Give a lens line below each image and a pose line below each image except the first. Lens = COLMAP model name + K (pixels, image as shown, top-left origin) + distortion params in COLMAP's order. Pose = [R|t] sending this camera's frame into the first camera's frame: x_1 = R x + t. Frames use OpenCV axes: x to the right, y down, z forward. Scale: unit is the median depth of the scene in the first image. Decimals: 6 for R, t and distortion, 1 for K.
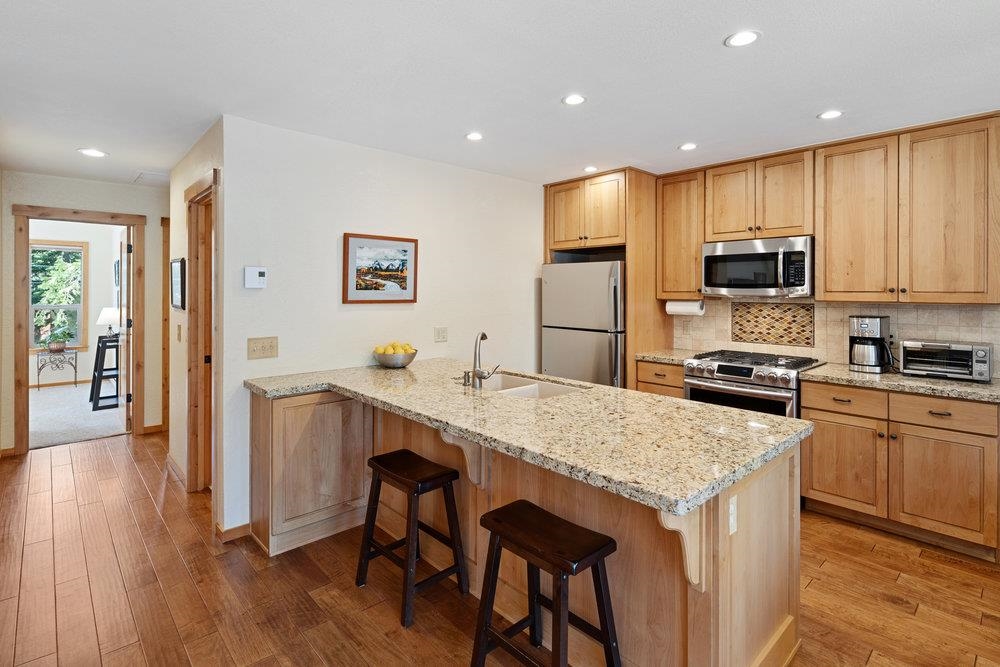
lens RADIAL K [[492.3, 0, 492.8], [0, 492.3, 289.0], [0, 0, 1]] dist [-0.000447, -0.002328]
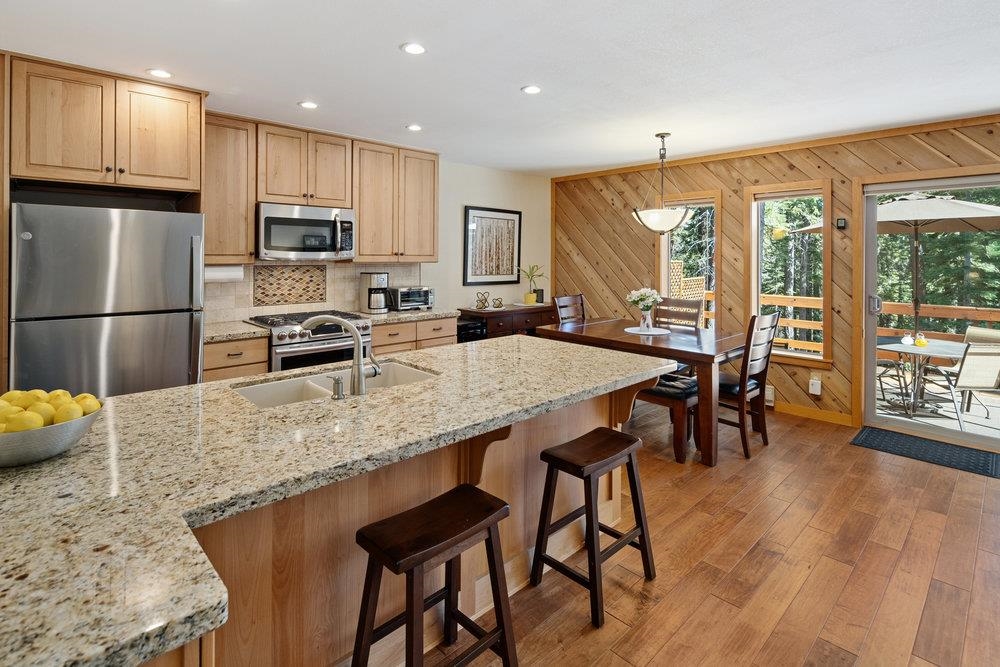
lens RADIAL K [[492.3, 0, 496.7], [0, 492.3, 253.5], [0, 0, 1]] dist [-0.000447, -0.002328]
pose [[-0.025819, 0.002986, 0.999662, -0.654854], [-0.006467, 0.999974, -0.003154, 0.003740], [-0.999646, -0.006546, -0.025799, 0.741418]]
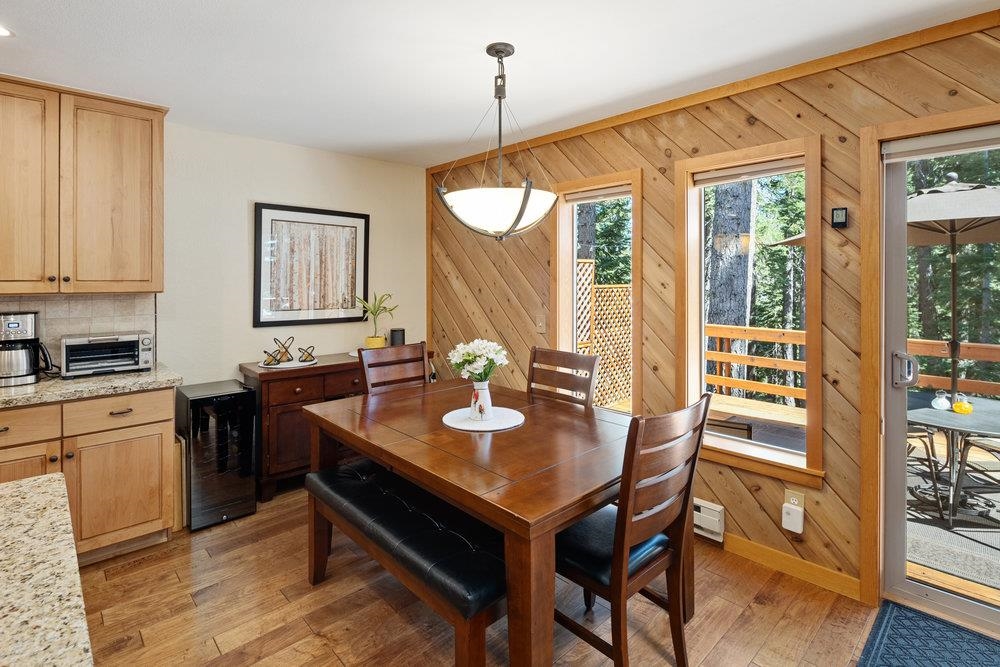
lens RADIAL K [[492.3, 0, 501.3], [0, 492.3, 278.5], [0, 0, 1]] dist [-0.000447, -0.002328]
pose [[-0.027368, -0.000289, 0.999625, -0.029880], [-0.000861, 1.000000, 0.000266, 0.001027], [-0.999625, -0.000854, -0.027368, 0.271677]]
